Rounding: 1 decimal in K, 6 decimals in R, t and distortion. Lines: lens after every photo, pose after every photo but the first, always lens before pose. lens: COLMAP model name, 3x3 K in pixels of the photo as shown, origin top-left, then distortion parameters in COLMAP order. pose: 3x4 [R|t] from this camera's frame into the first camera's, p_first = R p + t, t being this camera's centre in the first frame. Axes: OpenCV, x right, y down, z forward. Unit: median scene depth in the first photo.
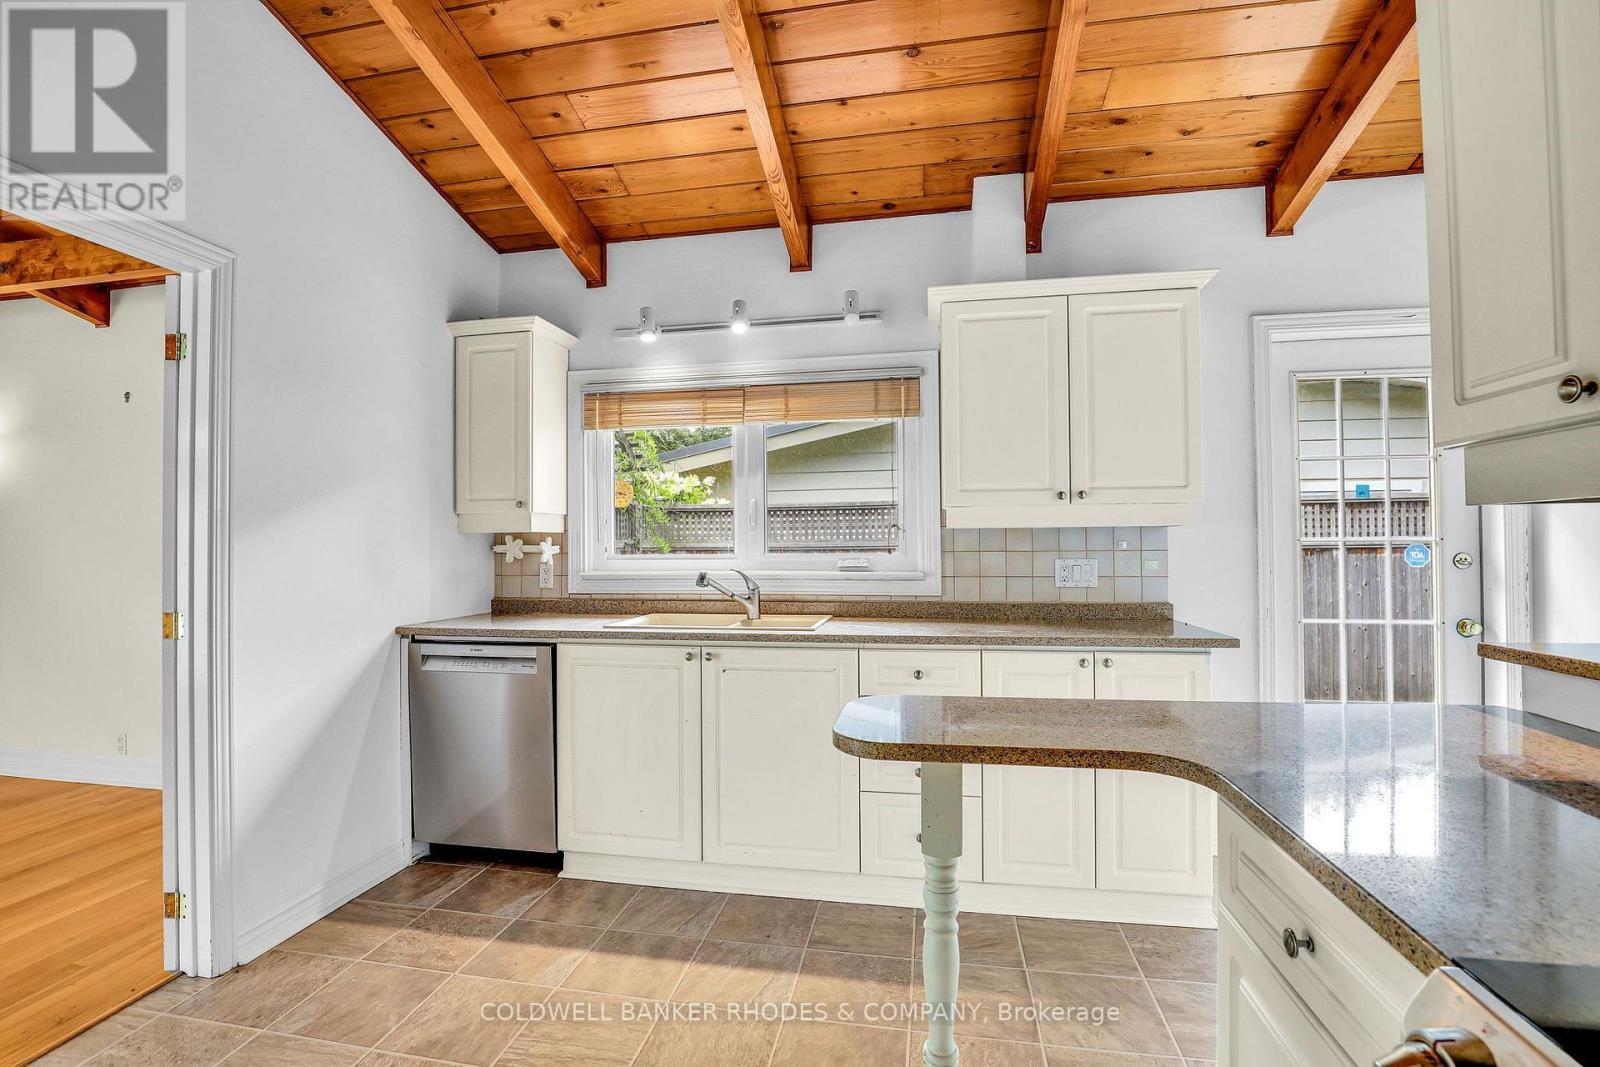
lens RADIAL K [[732.7, 0, 792.0], [0, 732.7, 535.3], [0, 0, 1]] dist [-0.031434, 0.000831]
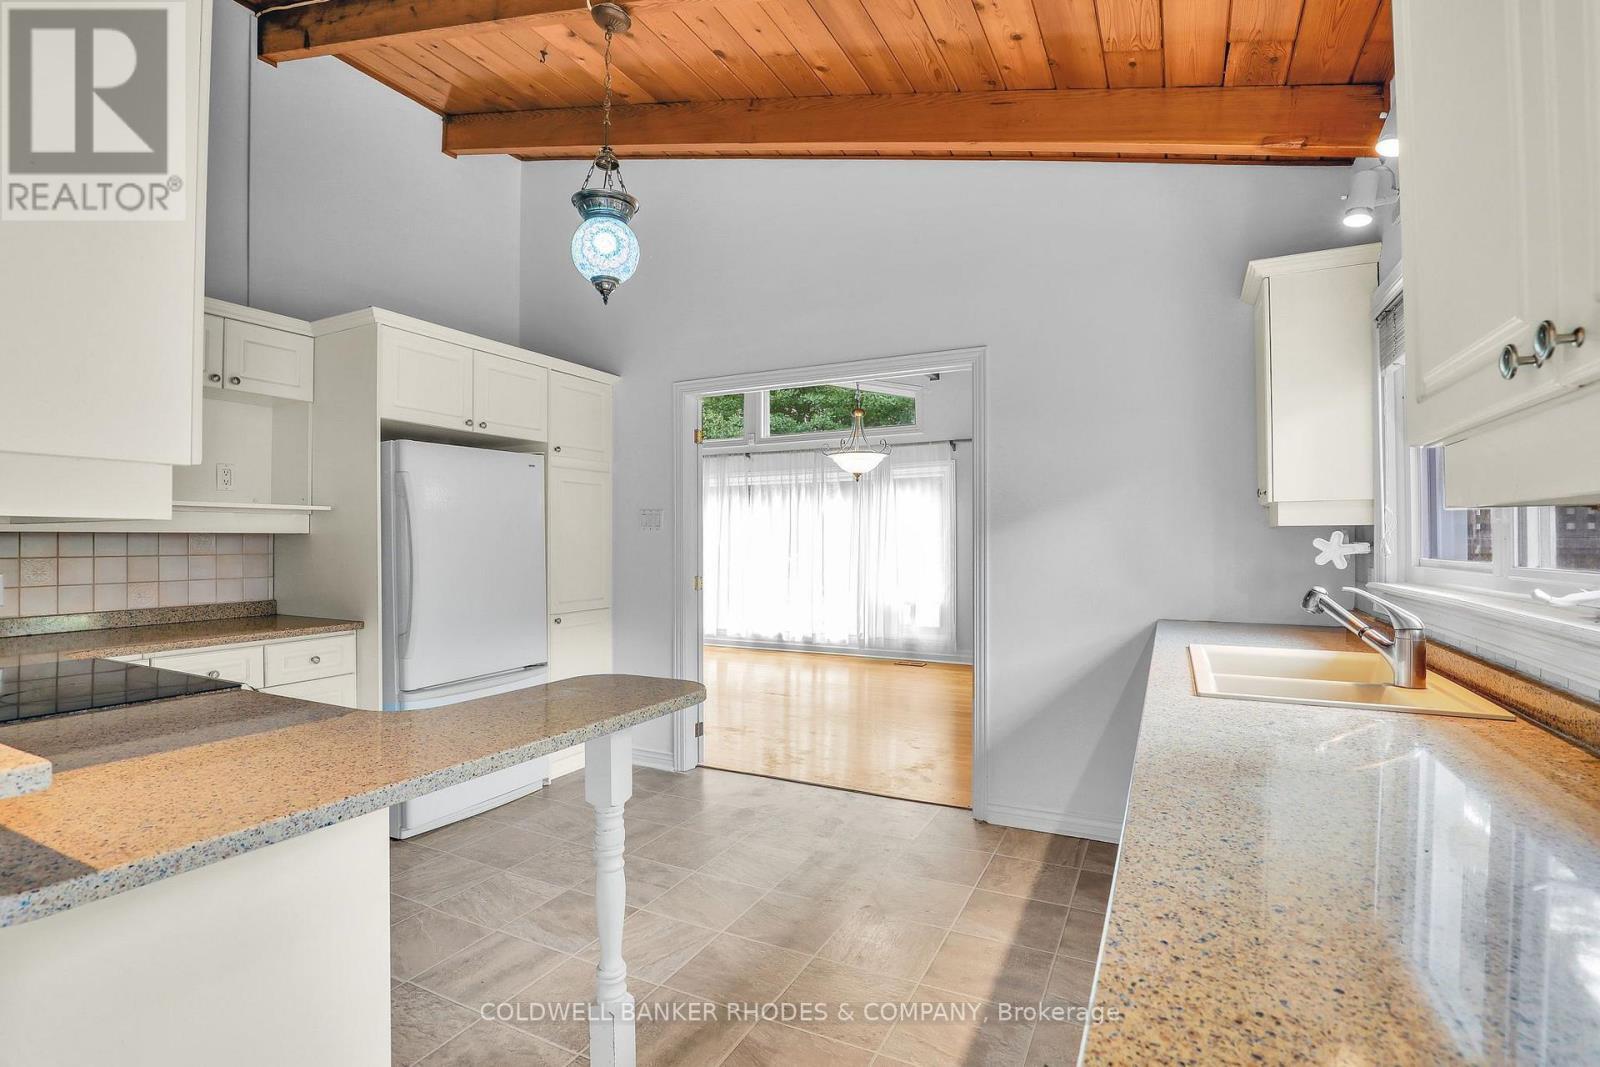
lens RADIAL K [[738.0, 0, 790.3], [0, 738.0, 536.3], [0, 0, 1]] dist [-0.035682, 0.005304]
pose [[-0.274686, 0.001172, -0.961533, 0.577841], [0.016357, 0.999860, -0.003454, 0.000735], [0.961395, -0.016676, -0.274667, 0.729322]]
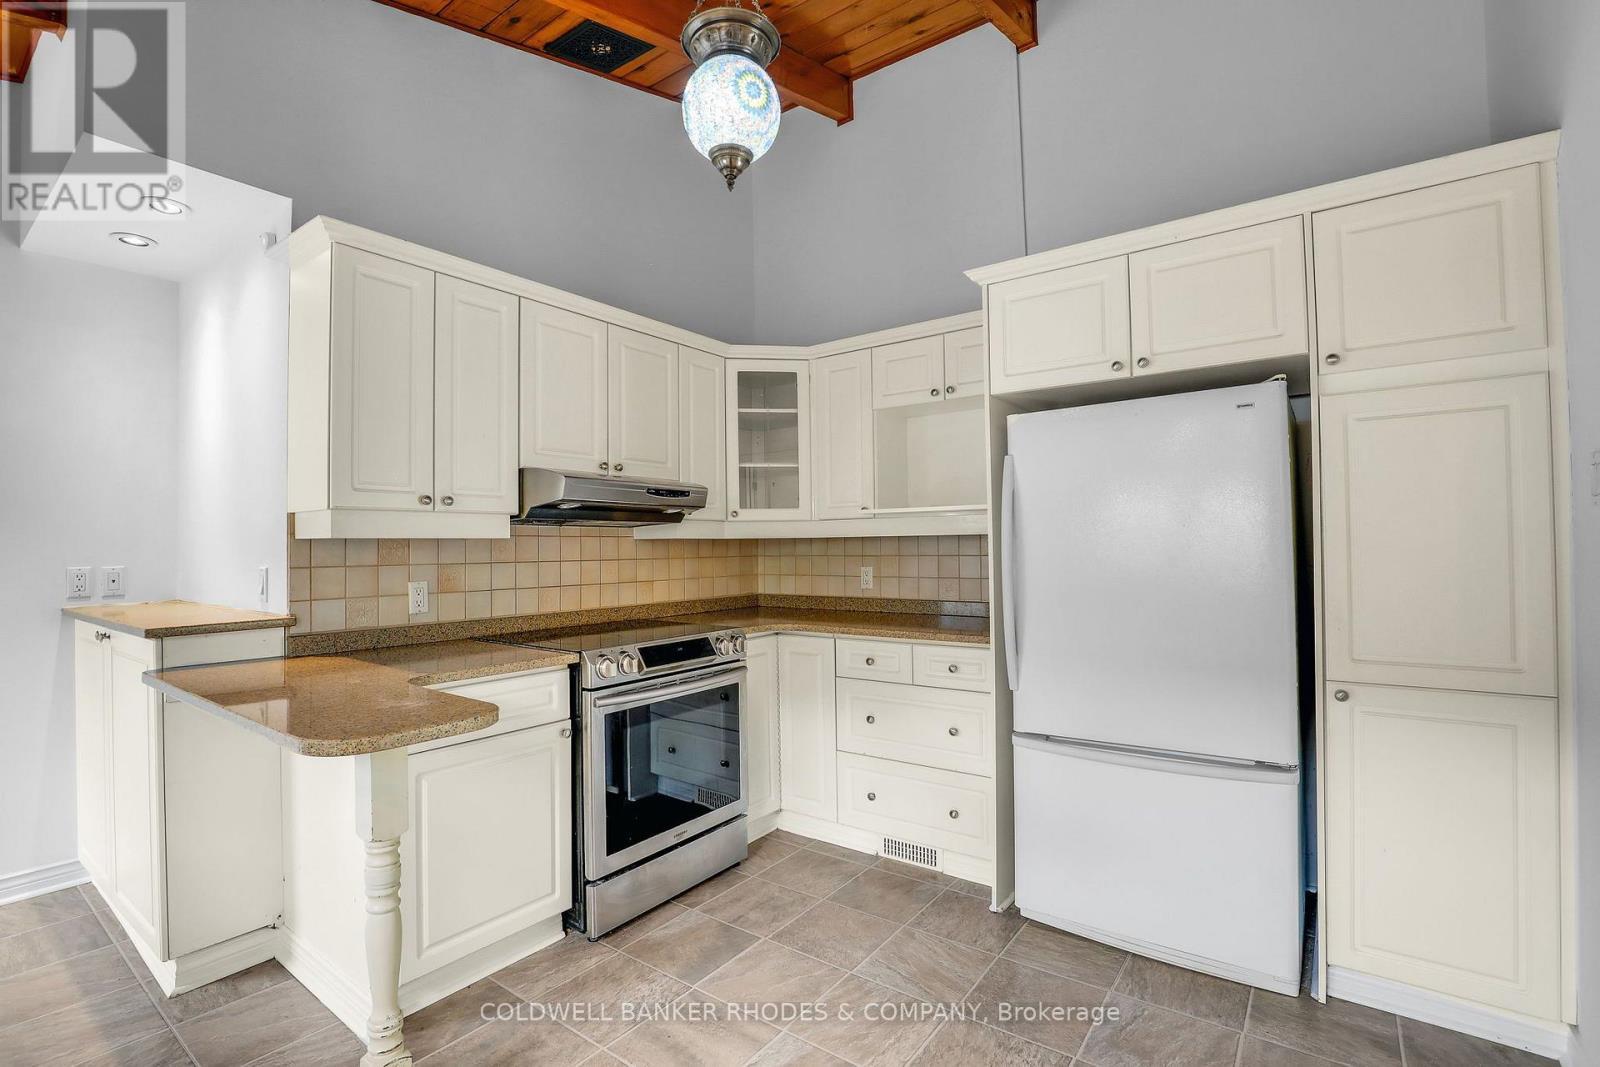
lens RADIAL K [[732.7, 0, 792.0], [0, 732.7, 535.3], [0, 0, 1]] dist [-0.031434, 0.000831]
pose [[-0.897354, 0.022215, 0.440751, -0.378829], [0.011116, 0.999553, -0.027749, 0.007291], [-0.441171, -0.020002, -0.897200, 0.769992]]
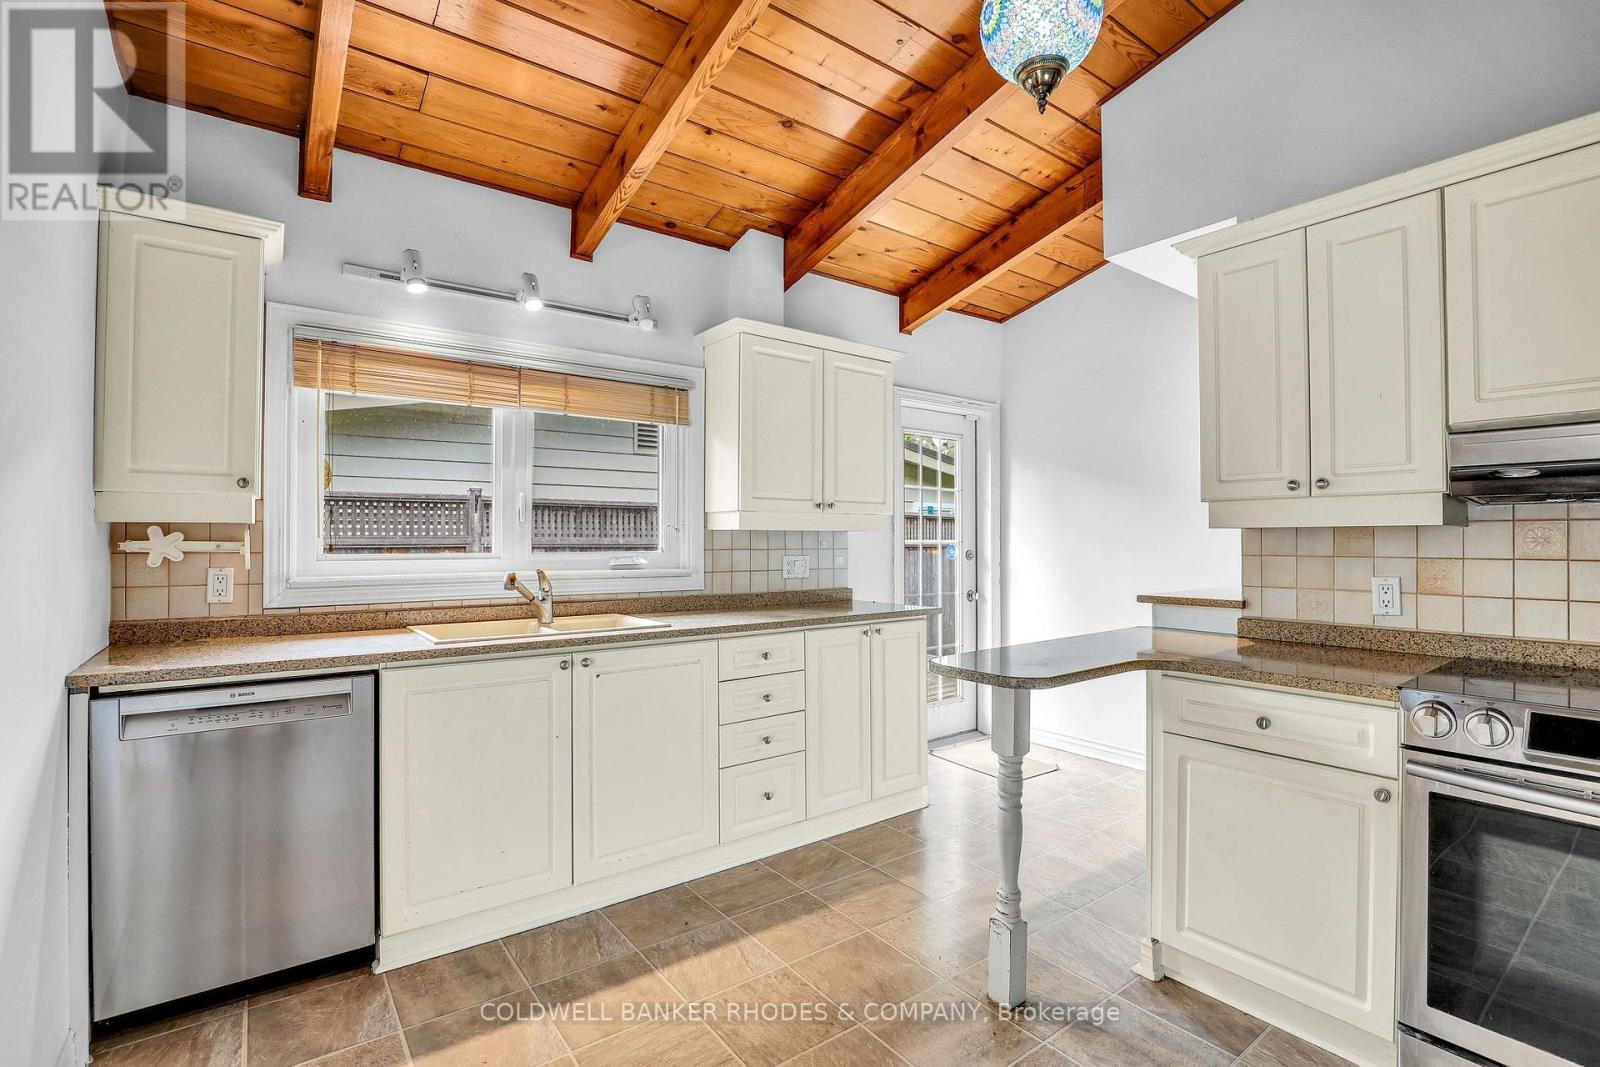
lens RADIAL K [[728.1, 0, 794.5], [0, 728.1, 534.2], [0, 0, 1]] dist [-0.036715, 0.005644]
pose [[0.677804, 0.014514, 0.735099, -0.523478], [-0.014846, 0.999871, -0.006053, 0.003060], [-0.735093, -0.006811, 0.677932, 0.150849]]
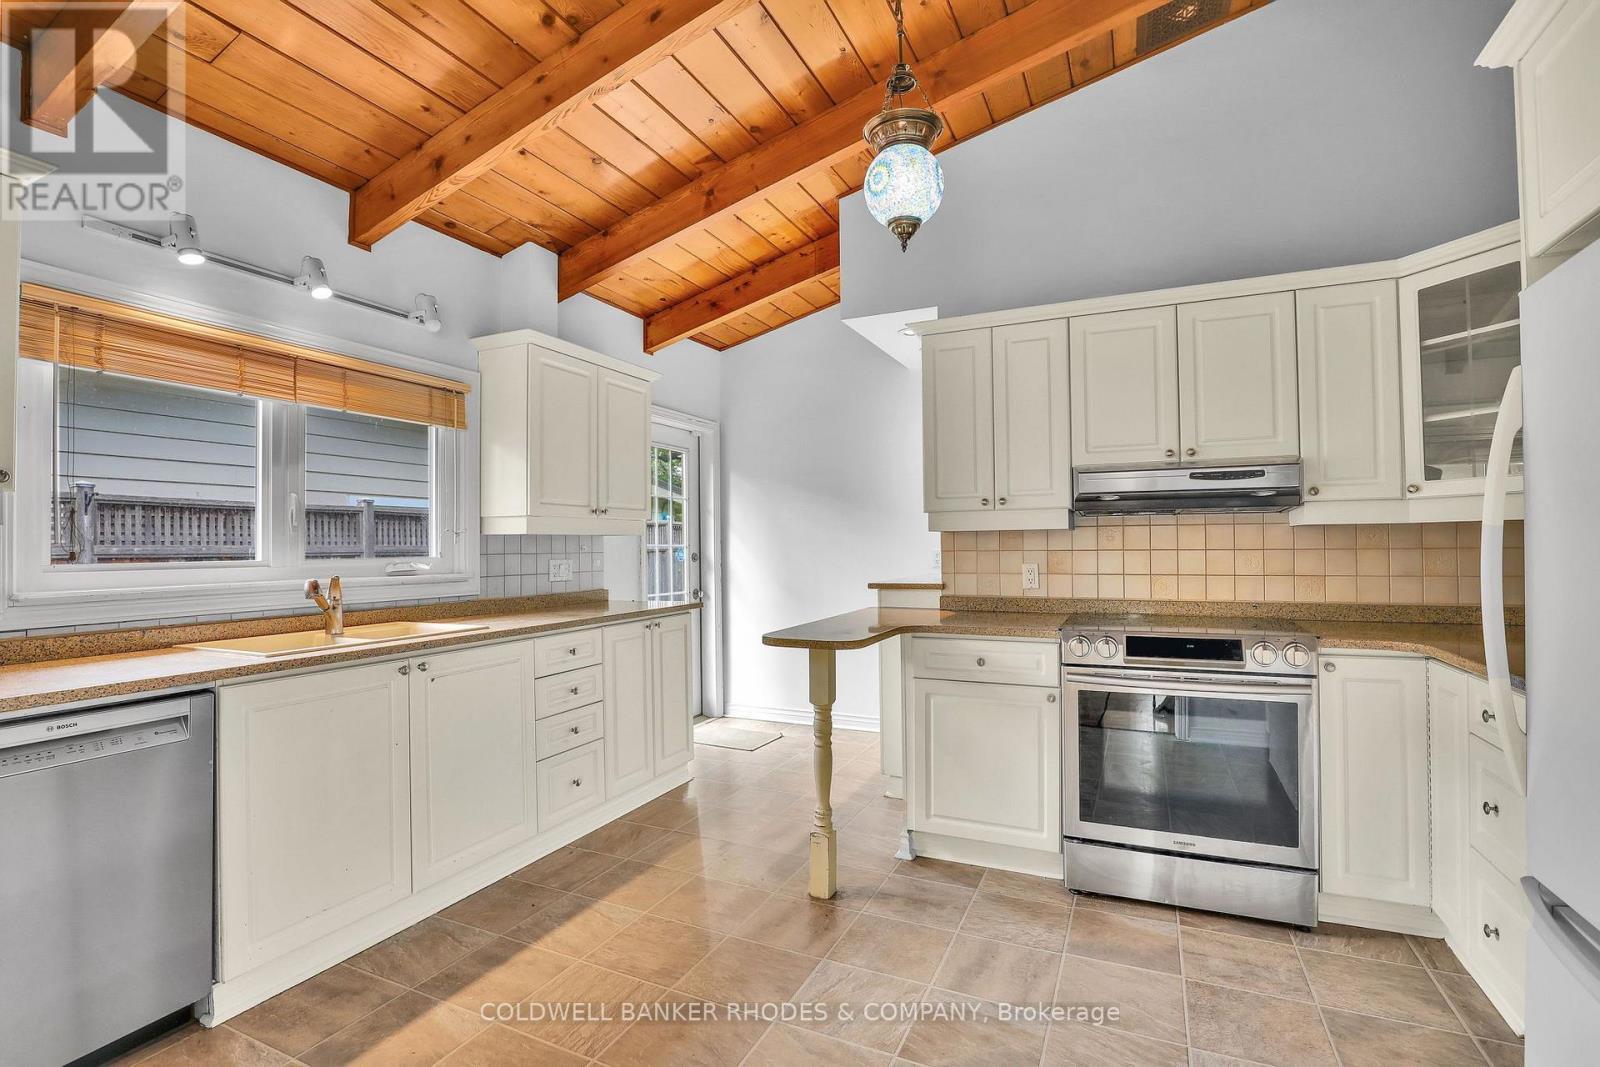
lens RADIAL K [[738.0, 0, 790.3], [0, 738.0, 536.3], [0, 0, 1]] dist [-0.035682, 0.005304]
pose [[0.254564, 0.017343, 0.966900, -0.762328], [-0.003833, 0.999849, -0.016925, 0.011694], [-0.967048, 0.000603, 0.254593, 0.264799]]
